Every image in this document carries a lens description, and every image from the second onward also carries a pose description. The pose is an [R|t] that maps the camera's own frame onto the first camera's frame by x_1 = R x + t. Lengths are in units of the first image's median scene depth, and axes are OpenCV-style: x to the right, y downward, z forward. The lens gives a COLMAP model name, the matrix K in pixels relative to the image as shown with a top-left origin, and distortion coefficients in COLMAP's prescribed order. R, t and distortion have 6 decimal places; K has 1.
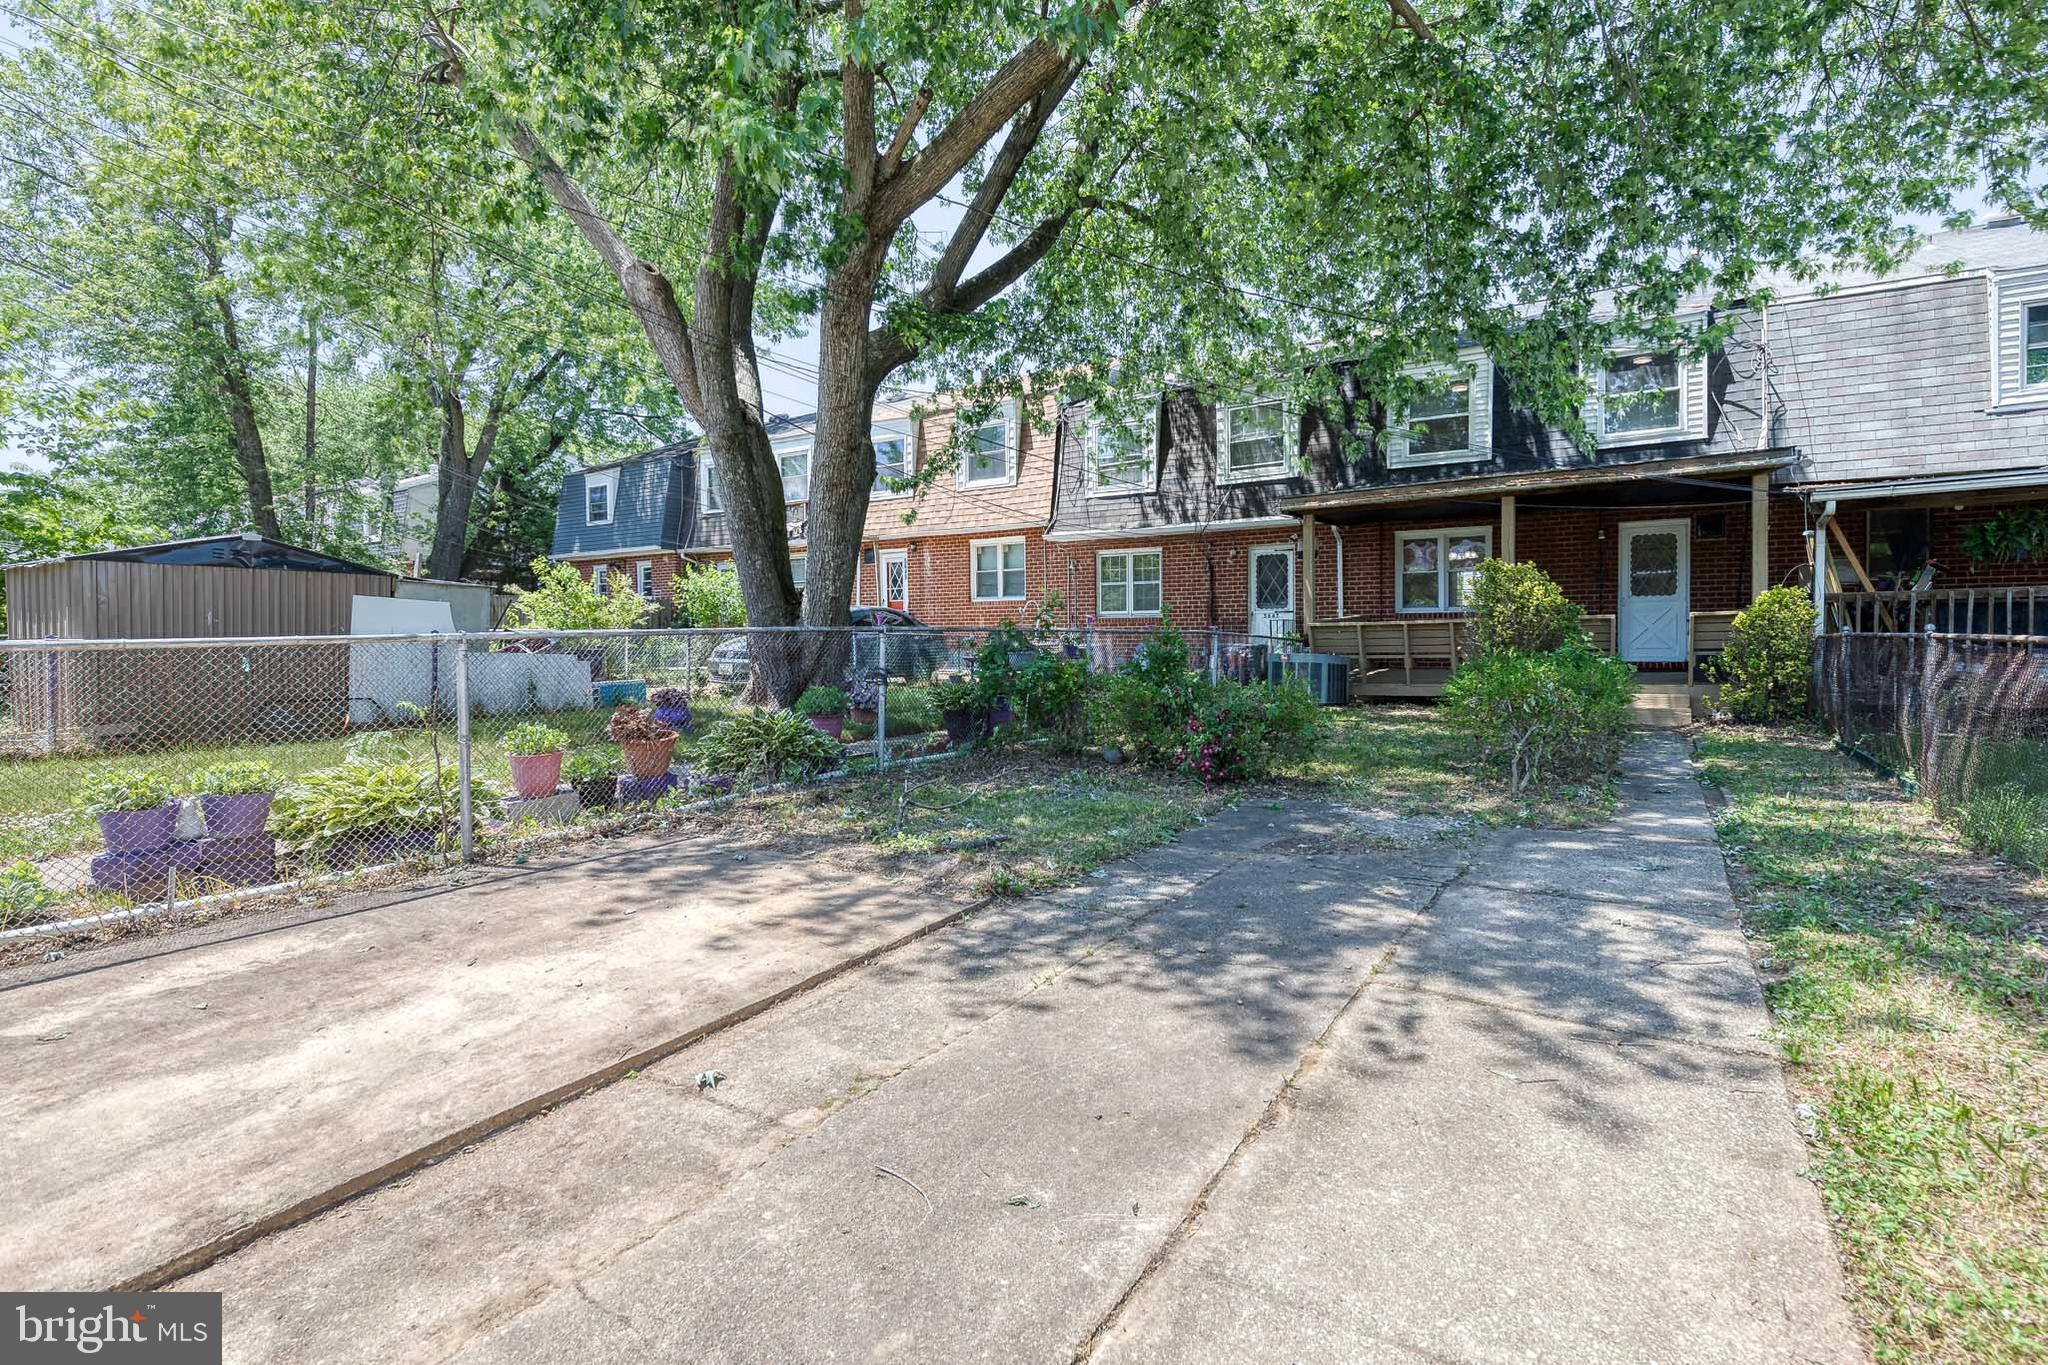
lens RADIAL K [[936.4, 0, 1046.8], [0, 936.4, 616.1], [0, 0, 1]] dist [0.006427, -0.001833]
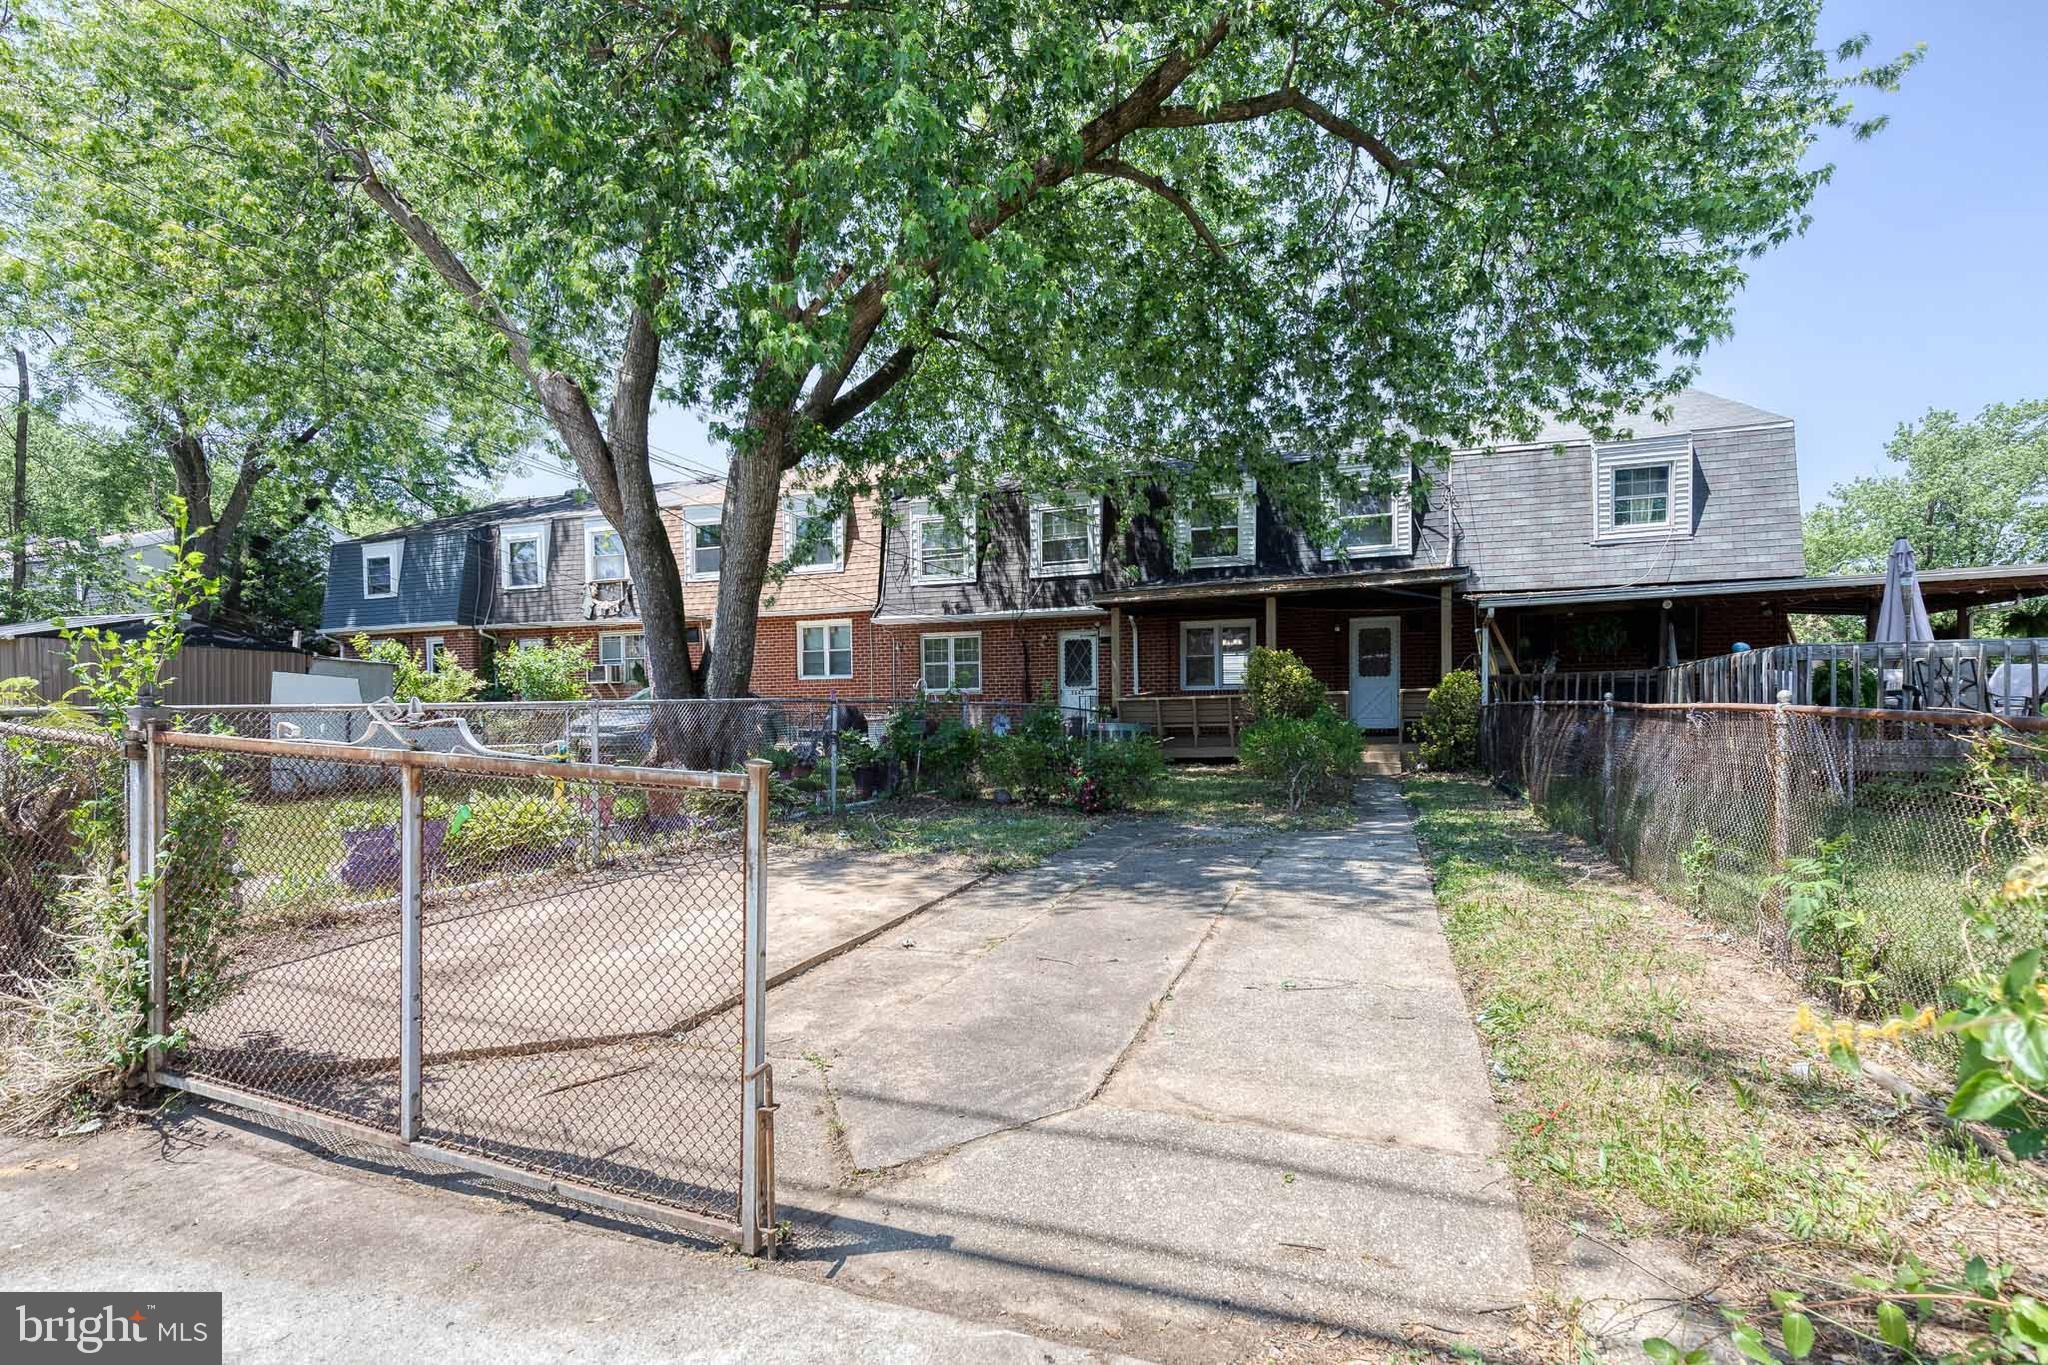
lens RADIAL K [[936.4, 0, 1022.7], [0, 936.4, 686.1], [0, 0, 1]] dist [0.006427, -0.001833]
pose [[0.976728, 0.001758, 0.214472, -0.111411], [0.000322, 0.999953, -0.009664, 0.004131], [-0.214479, 0.009509, 0.976682, -0.167136]]
